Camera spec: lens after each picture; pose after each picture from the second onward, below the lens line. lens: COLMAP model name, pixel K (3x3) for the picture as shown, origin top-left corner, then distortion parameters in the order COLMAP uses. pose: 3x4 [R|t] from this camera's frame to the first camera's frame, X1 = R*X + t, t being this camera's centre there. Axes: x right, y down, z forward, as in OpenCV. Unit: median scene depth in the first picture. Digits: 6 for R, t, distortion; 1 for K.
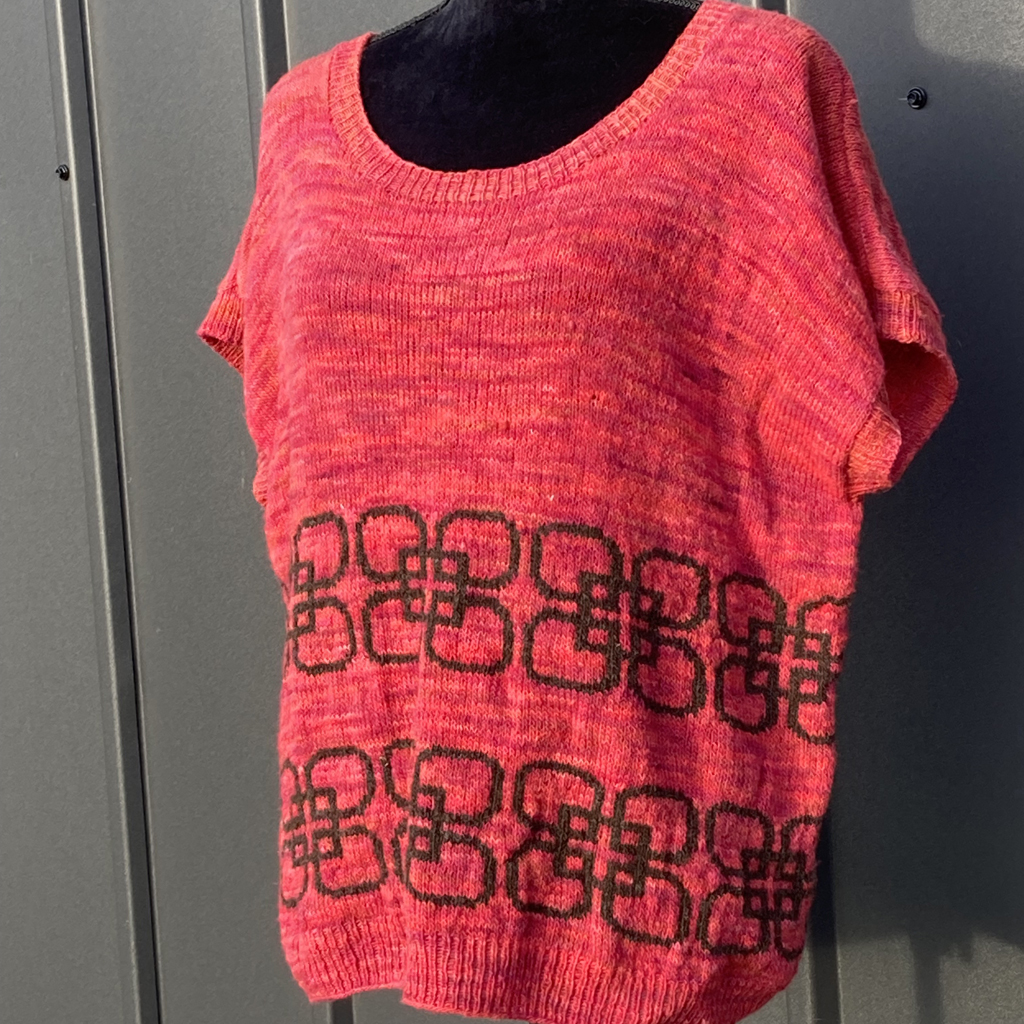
lens RADIAL K [[2534.2, 0, 511.7], [0, 2534.2, 511.3], [0, 0, 1]] dist [0.154156, 0.000000]
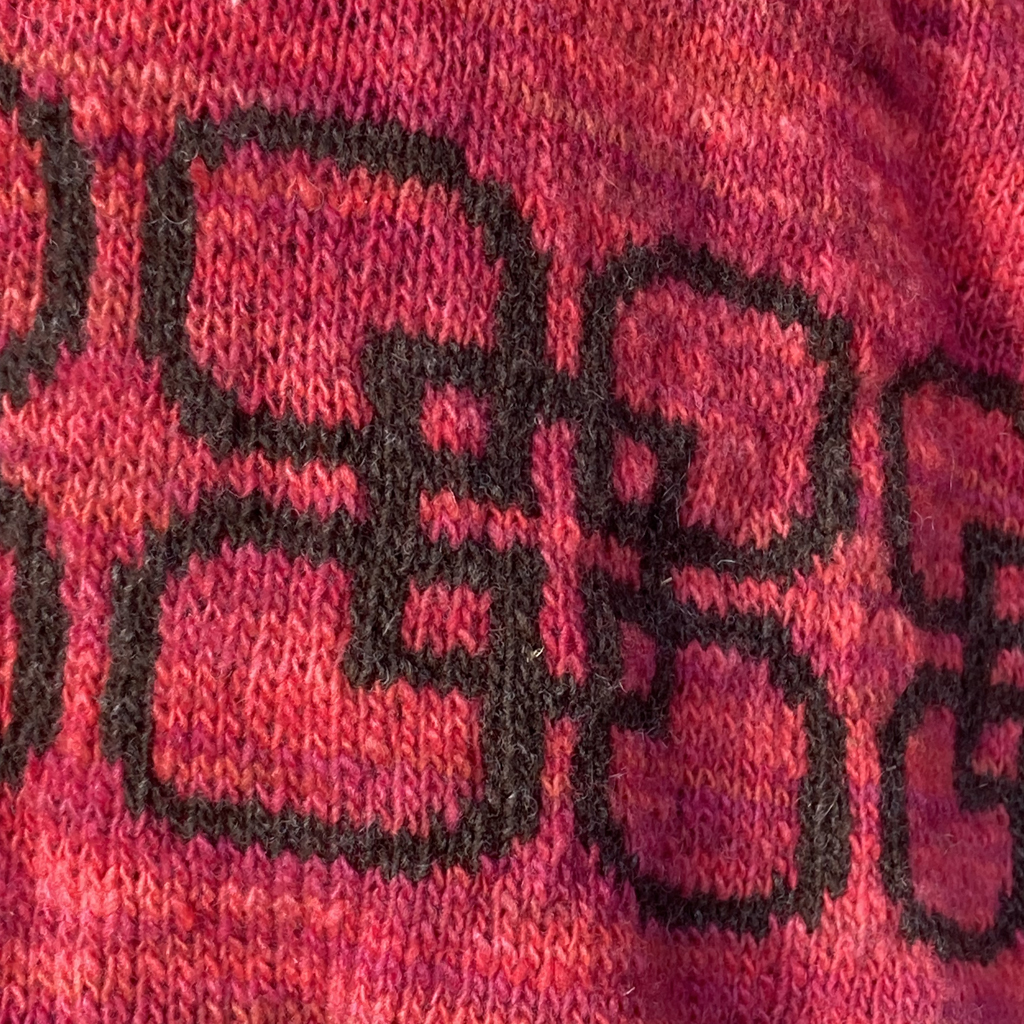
lens RADIAL K [[2534.2, 0, 521.9], [0, 2534.2, 450.8], [0, 0, 1]] dist [0.154156, 0.000000]
pose [[0.980918, -0.004651, 0.194369, -0.003171], [-0.000517, 0.999648, 0.026531, 0.028364], [-0.194424, -0.026125, 0.980570, 0.774709]]
